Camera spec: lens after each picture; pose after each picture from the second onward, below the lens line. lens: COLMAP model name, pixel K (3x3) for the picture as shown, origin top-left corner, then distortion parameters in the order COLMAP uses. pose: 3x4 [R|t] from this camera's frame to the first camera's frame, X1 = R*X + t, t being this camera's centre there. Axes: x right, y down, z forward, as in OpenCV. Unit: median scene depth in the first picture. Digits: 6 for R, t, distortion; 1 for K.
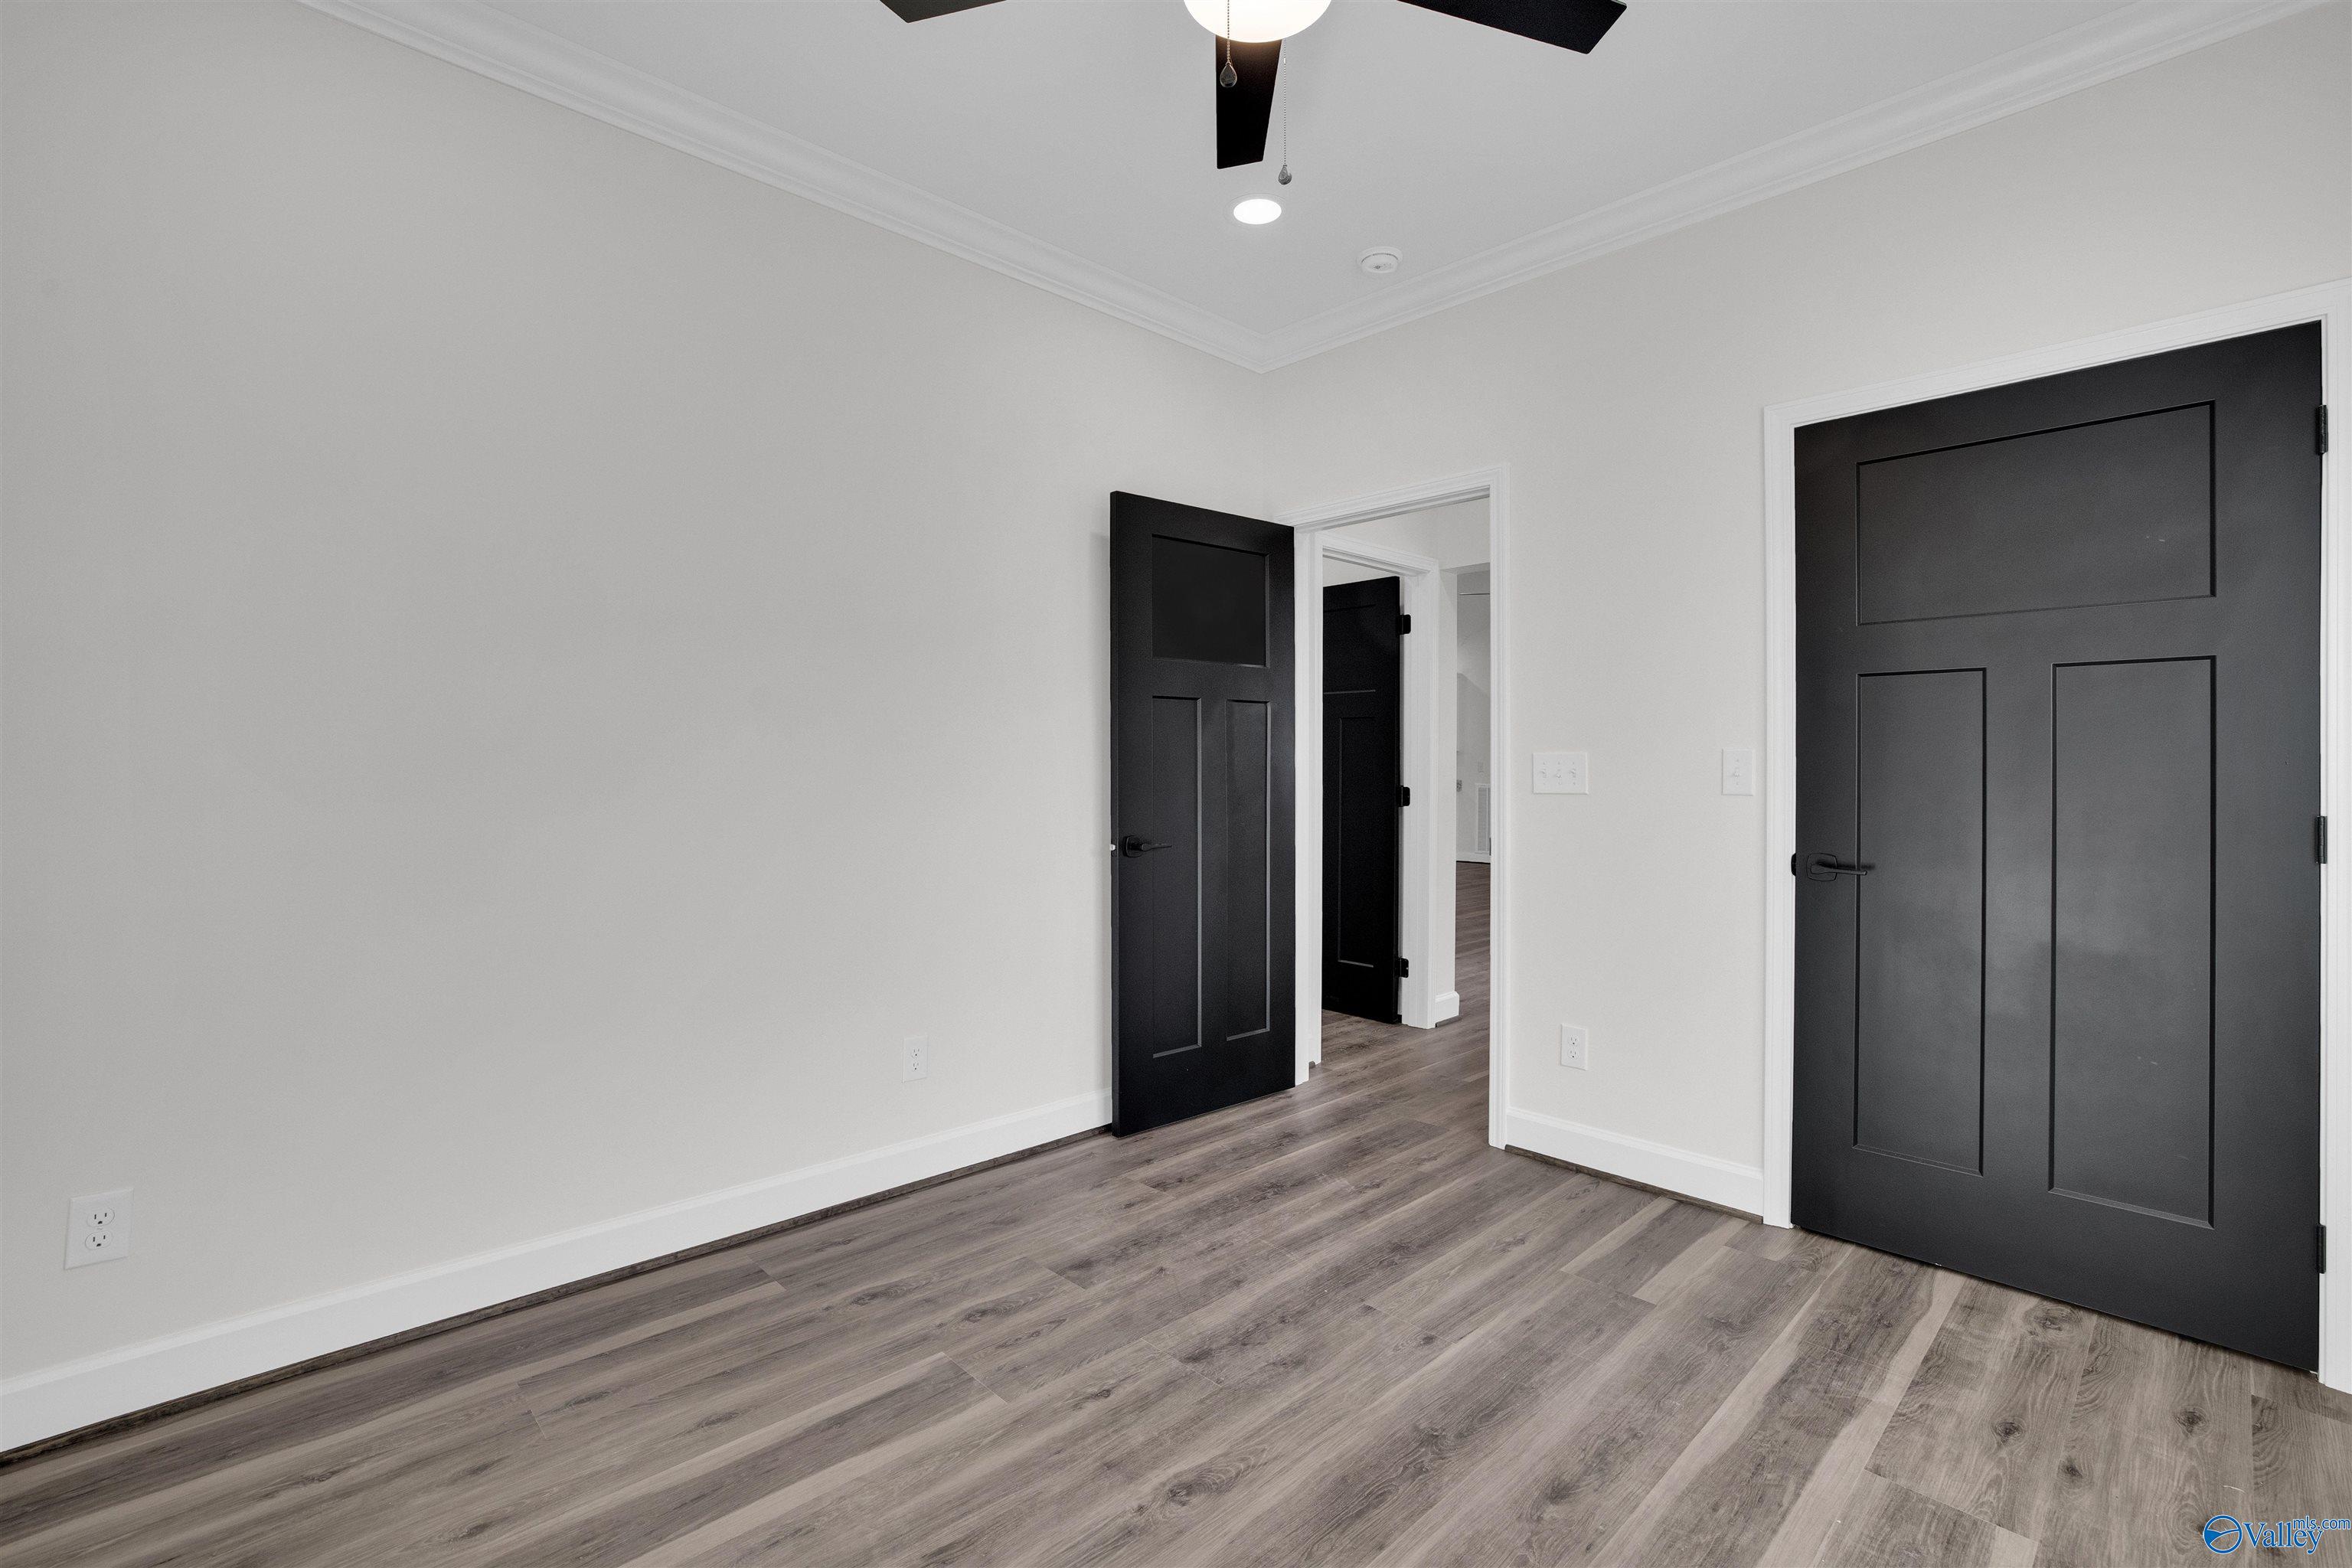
lens RADIAL K [[1067.1, 0, 1172.0], [0, 1067.1, 780.0], [0, 0, 1]] dist [-0.000678, 0.000252]
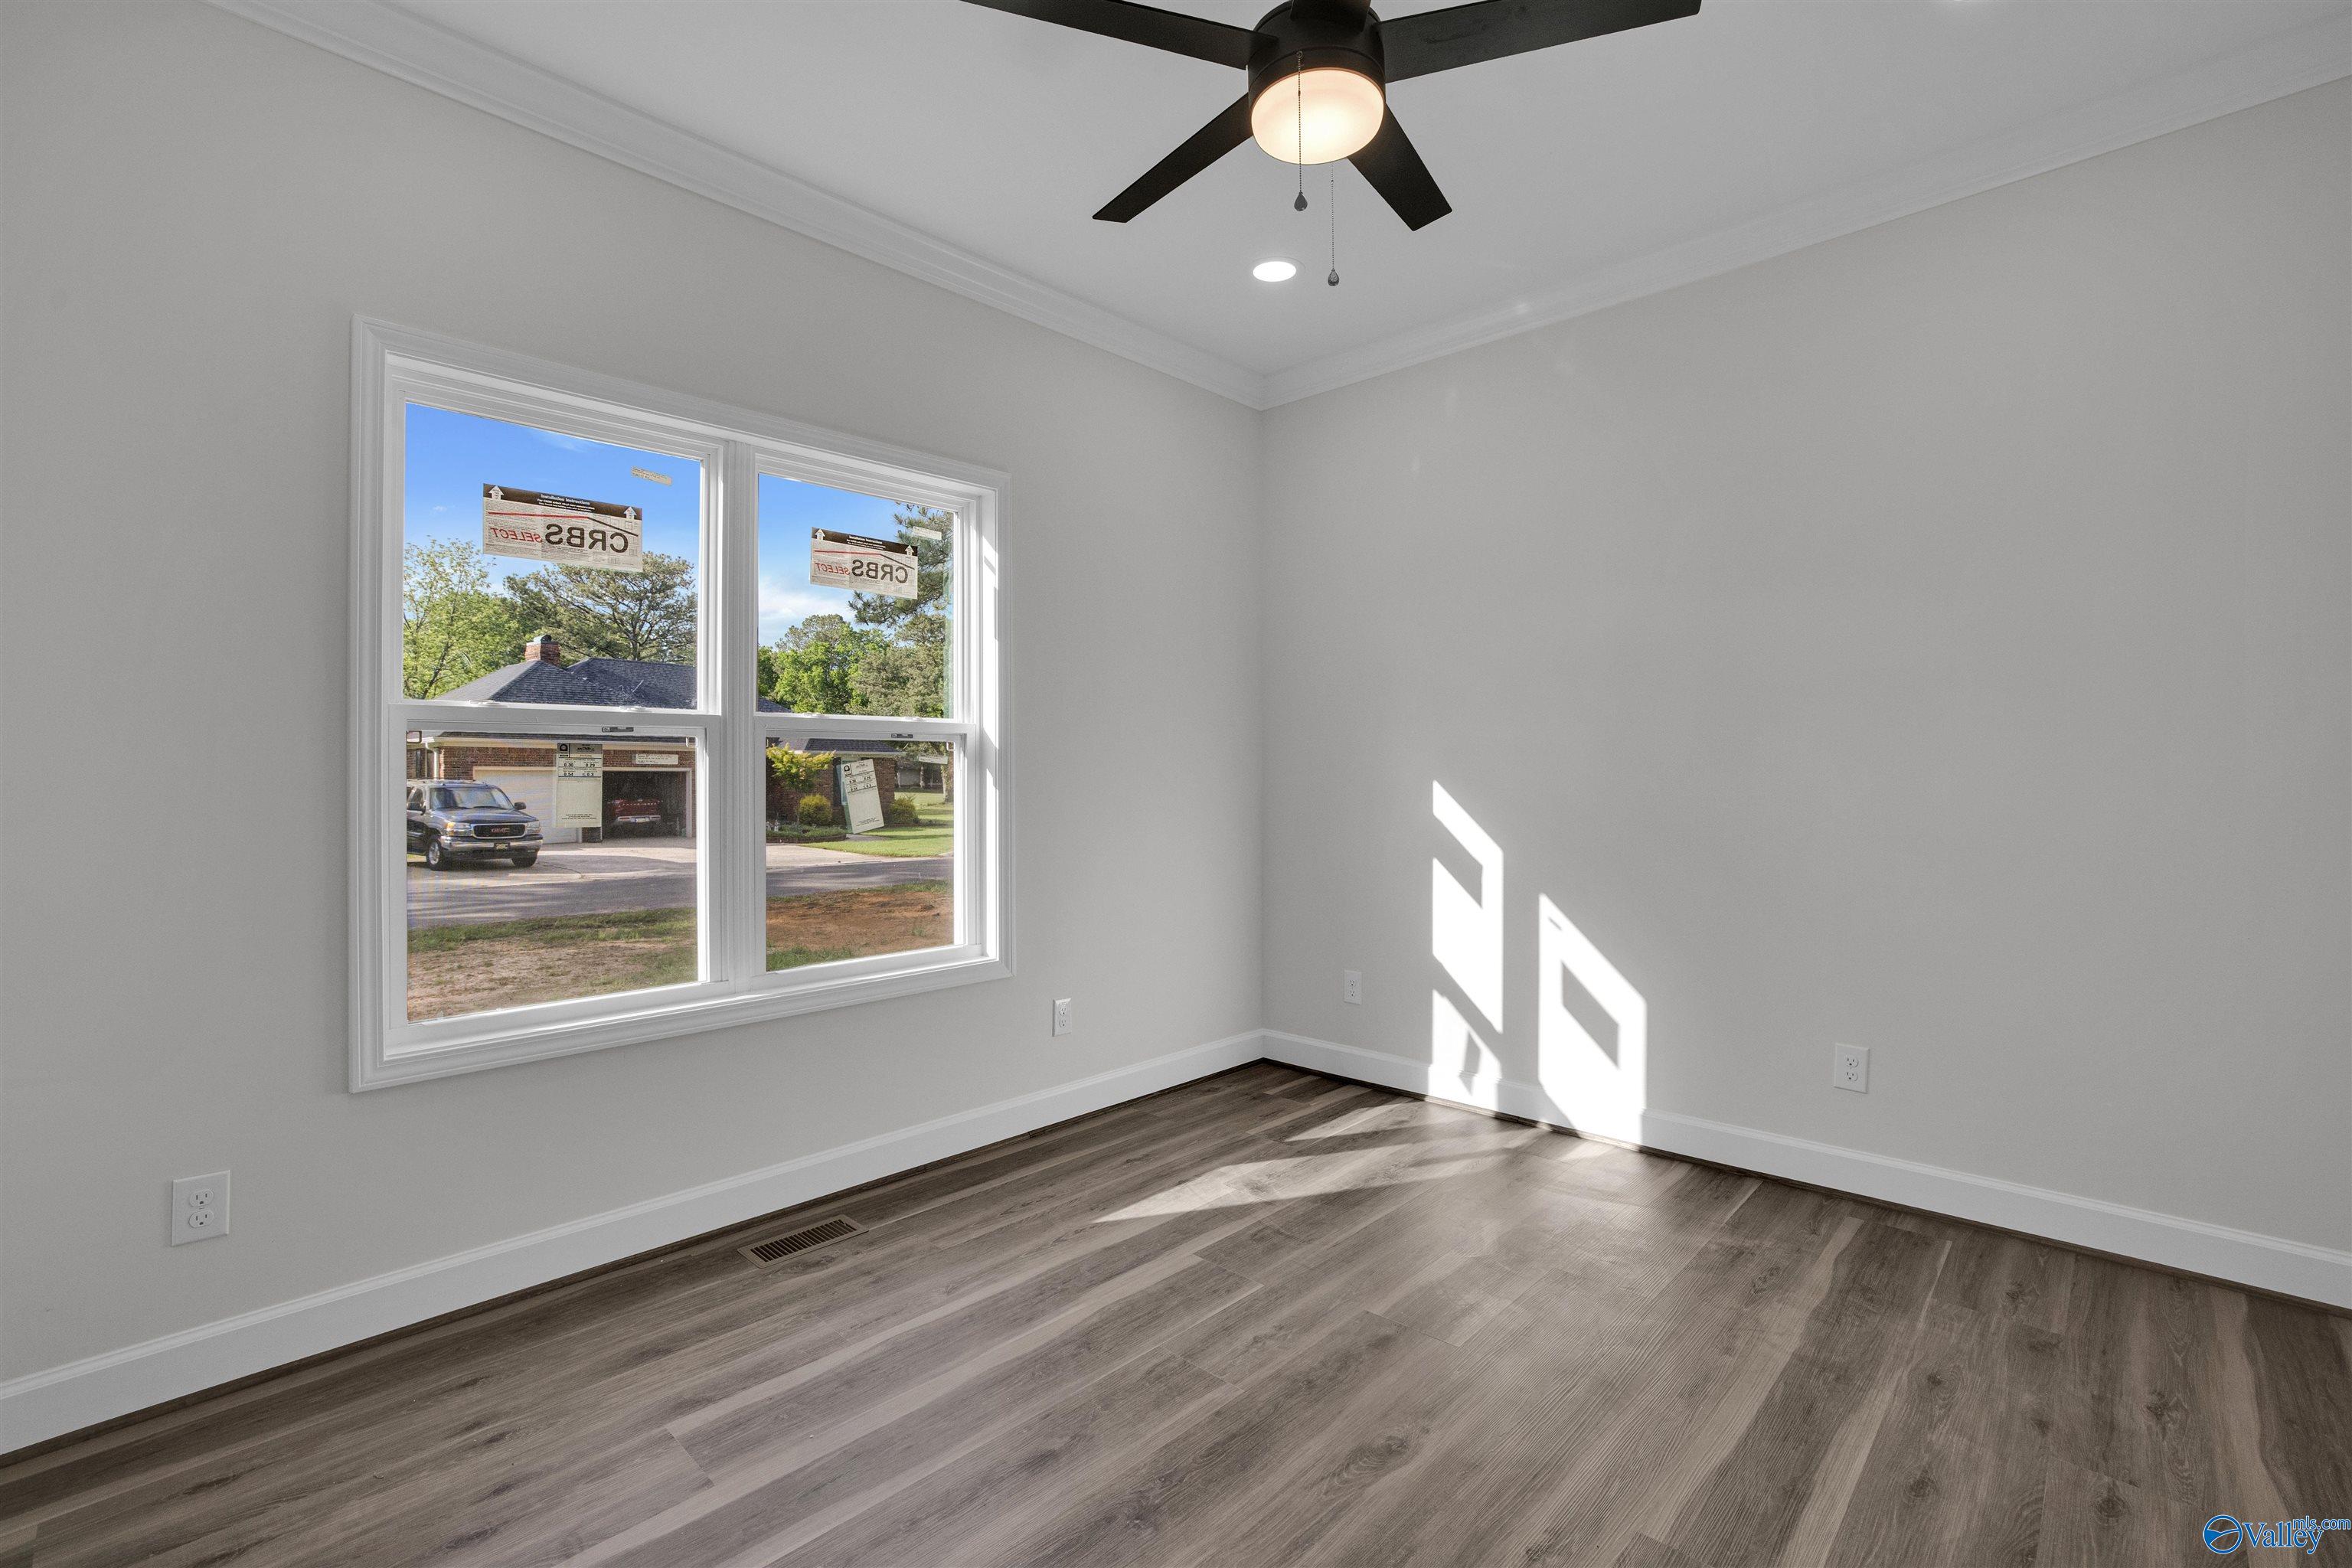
lens RADIAL K [[1067.1, 0, 1178.9], [0, 1067.1, 779.7], [0, 0, 1]] dist [-0.000678, 0.000252]
pose [[-0.998951, -0.001996, -0.045752, 0.272258], [-0.002777, 0.999852, 0.017008, -0.021550], [0.045711, 0.017117, -0.998808, 2.012706]]
